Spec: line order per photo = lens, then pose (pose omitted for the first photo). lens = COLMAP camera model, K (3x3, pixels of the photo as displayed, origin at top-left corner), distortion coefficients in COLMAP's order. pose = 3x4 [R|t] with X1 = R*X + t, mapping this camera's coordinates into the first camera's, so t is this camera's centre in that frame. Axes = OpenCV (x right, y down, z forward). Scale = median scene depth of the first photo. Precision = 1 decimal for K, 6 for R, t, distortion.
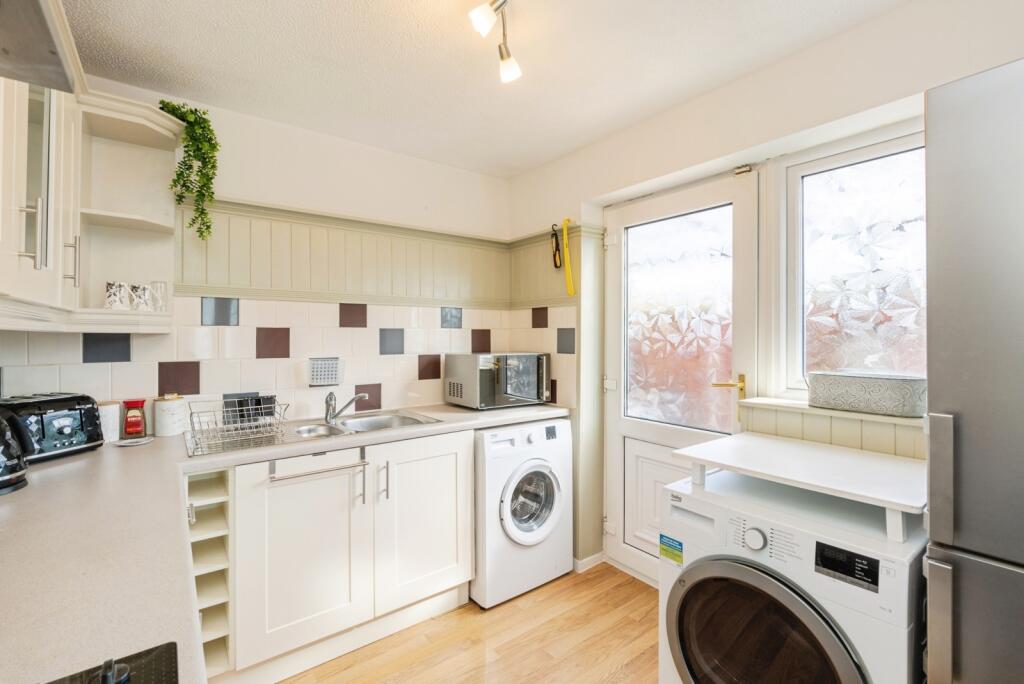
lens RADIAL K [[451.6, 0, 521.0], [0, 451.6, 336.0], [0, 0, 1]] dist [0.000931, -0.000371]
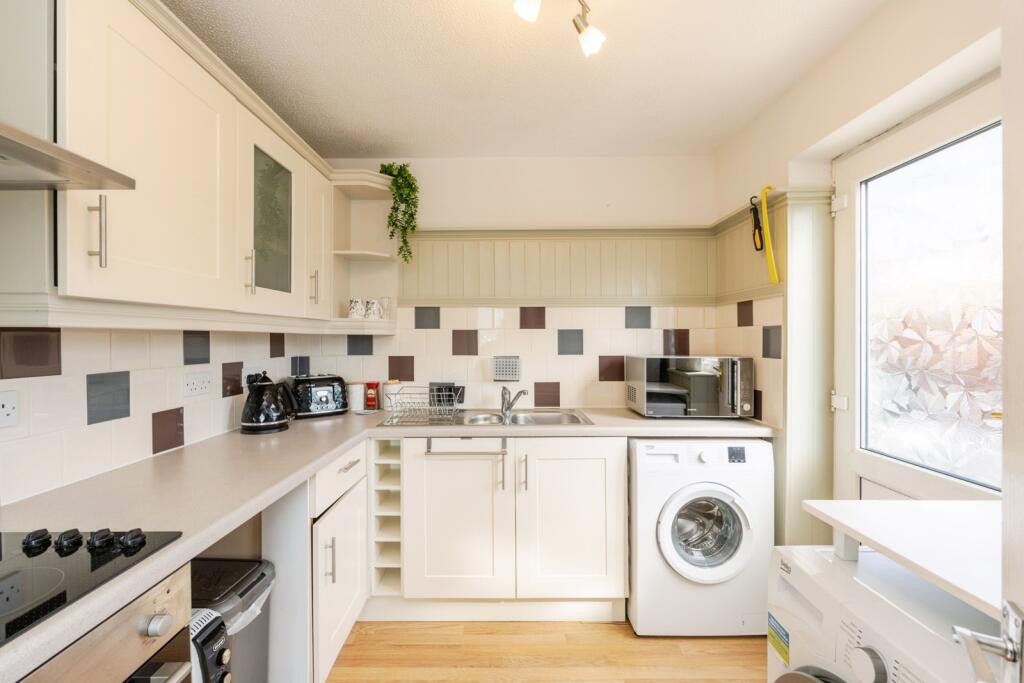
lens RADIAL K [[451.8, 0, 515.9], [0, 451.8, 340.5], [0, 0, 1]] dist [-0.002417, -0.000817]
pose [[0.789442, 0.000815, -0.613825, 0.287546], [0.001830, 0.999992, 0.003681, 0.005675], [0.613823, -0.004029, 0.789433, 0.132999]]
